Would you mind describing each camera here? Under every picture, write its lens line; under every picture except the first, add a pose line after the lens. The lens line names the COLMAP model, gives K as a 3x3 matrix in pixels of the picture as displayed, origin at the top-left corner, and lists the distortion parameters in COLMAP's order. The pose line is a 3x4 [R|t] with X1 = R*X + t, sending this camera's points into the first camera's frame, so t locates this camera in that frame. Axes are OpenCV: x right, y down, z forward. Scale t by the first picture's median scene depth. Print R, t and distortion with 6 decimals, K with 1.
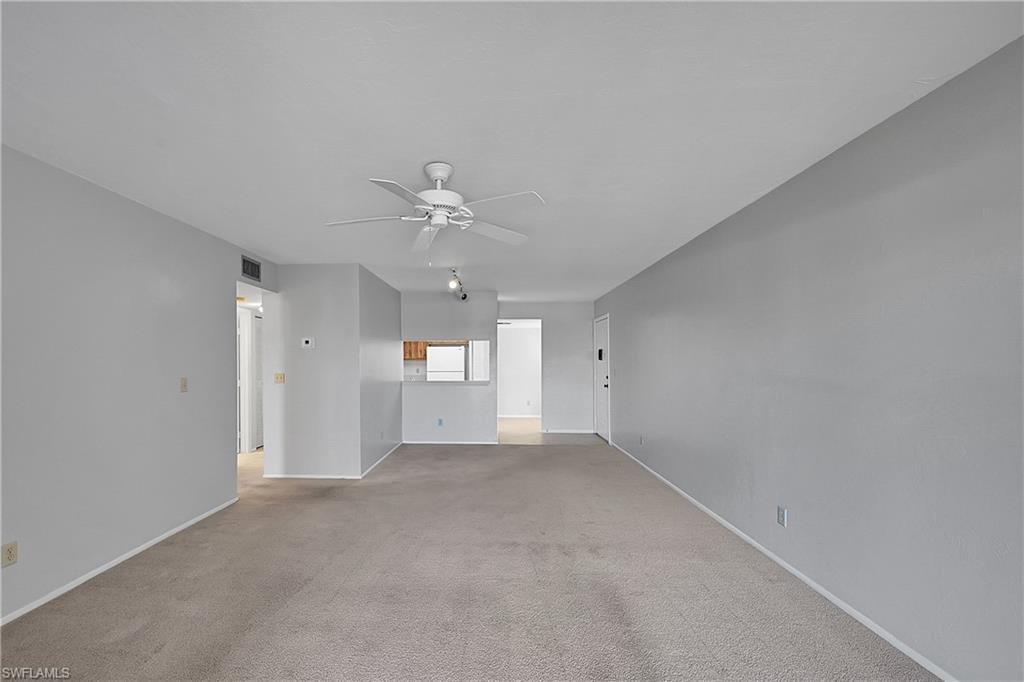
lens RADIAL K [[386.8, 0, 510.9], [0, 386.8, 360.7], [0, 0, 1]] dist [0.000328, 0.000012]
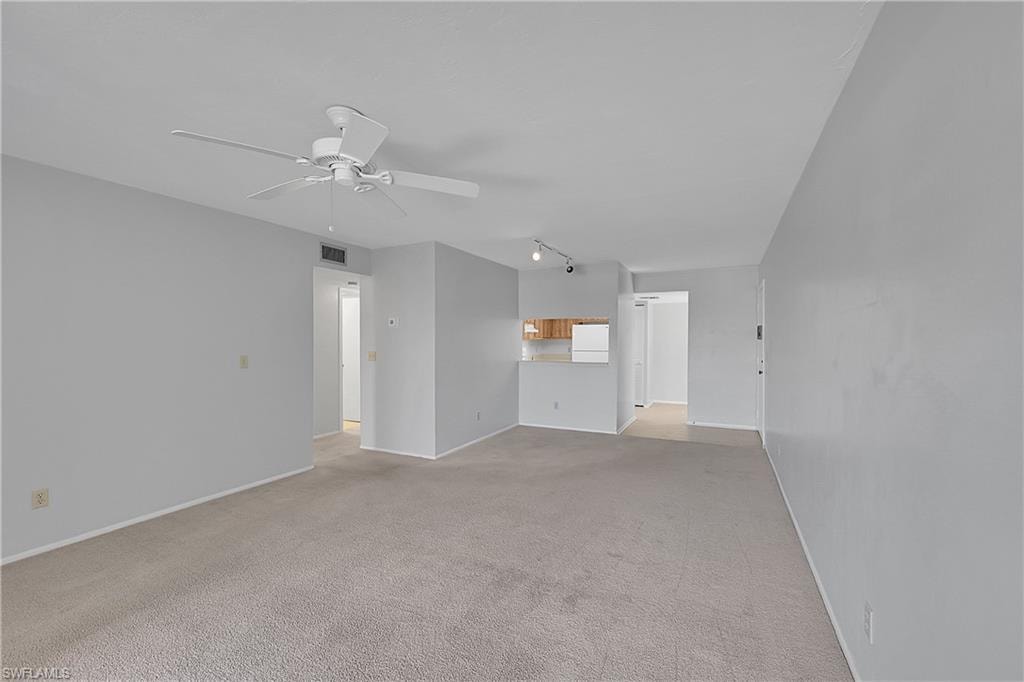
lens RADIAL K [[404.9, 0, 517.9], [0, 404.9, 342.3], [0, 0, 1]] dist [0.000744, 0.000086]
pose [[0.931025, 0.003108, -0.364941, 0.182430], [-0.000637, 0.999976, 0.006892, -0.001301], [0.364954, -0.006184, 0.931005, 0.114647]]
